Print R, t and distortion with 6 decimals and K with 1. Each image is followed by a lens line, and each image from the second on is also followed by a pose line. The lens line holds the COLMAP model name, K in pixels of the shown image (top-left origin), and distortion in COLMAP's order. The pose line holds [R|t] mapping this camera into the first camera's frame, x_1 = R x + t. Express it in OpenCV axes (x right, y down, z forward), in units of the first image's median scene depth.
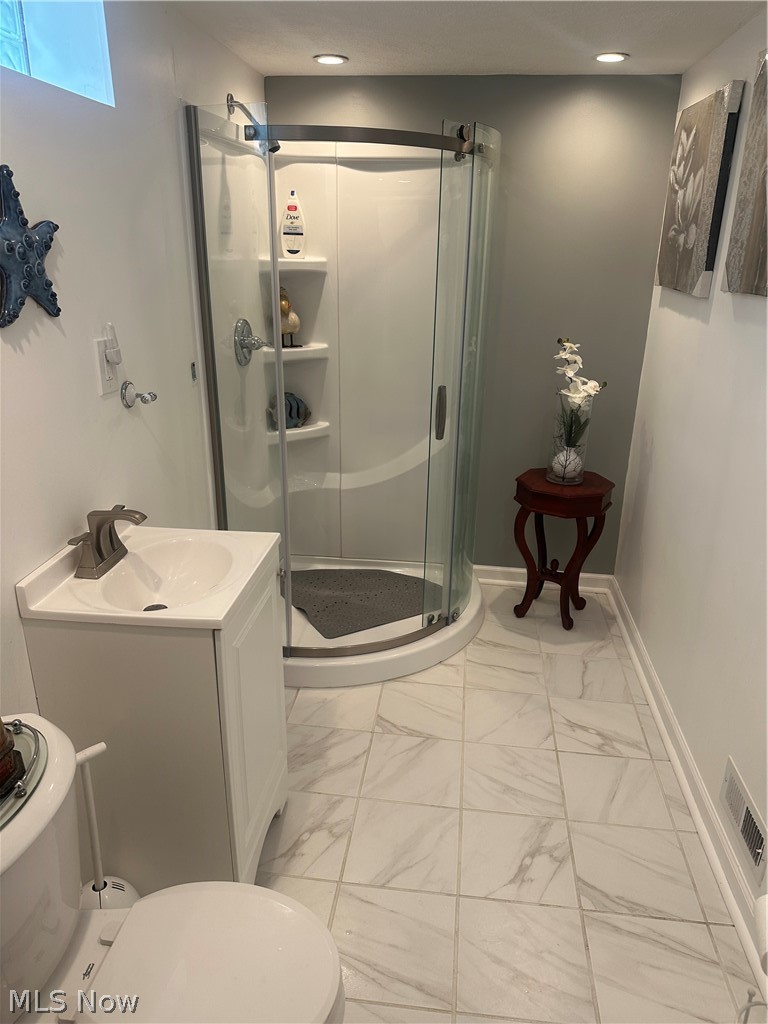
lens RADIAL K [[706.4, 0, 403.9], [0, 706.4, 514.2], [0, 0, 1]] dist [0.029118, -0.005520]
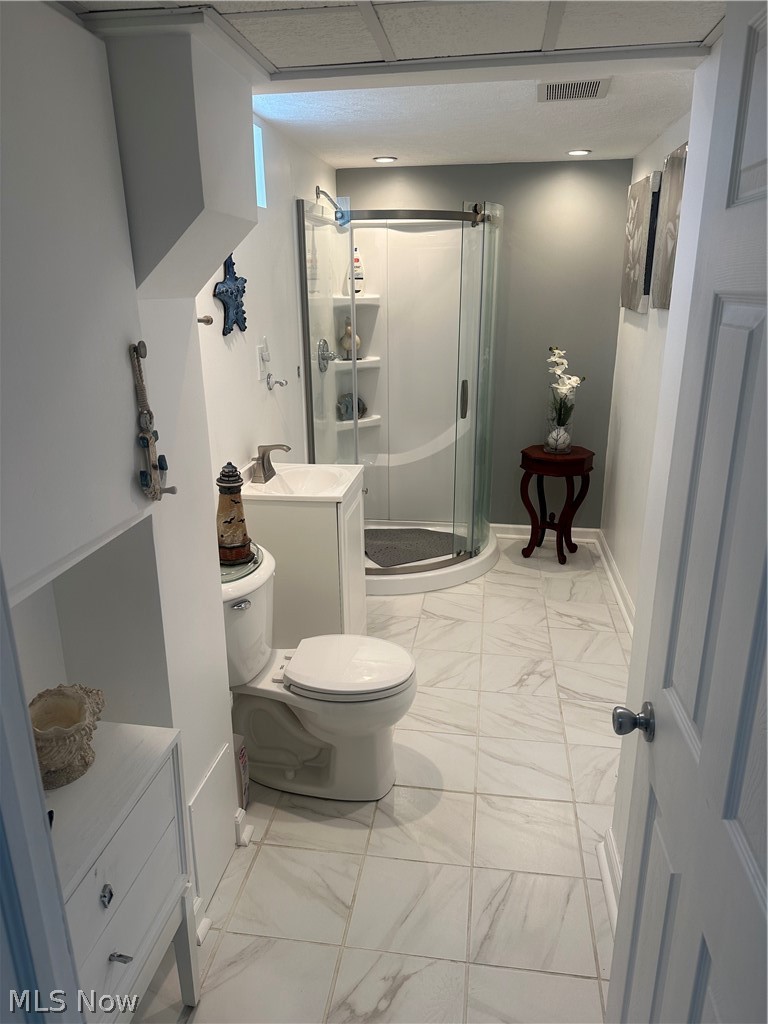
lens RADIAL K [[712.8, 0, 384.0], [0, 712.8, 512.0], [0, 0, 1]] dist [0.043334, -0.002048]
pose [[0.998124, -0.011409, -0.060151, -0.022411], [0.008214, 0.998555, -0.053100, 0.142558], [0.060670, 0.052507, 0.996776, -0.387080]]
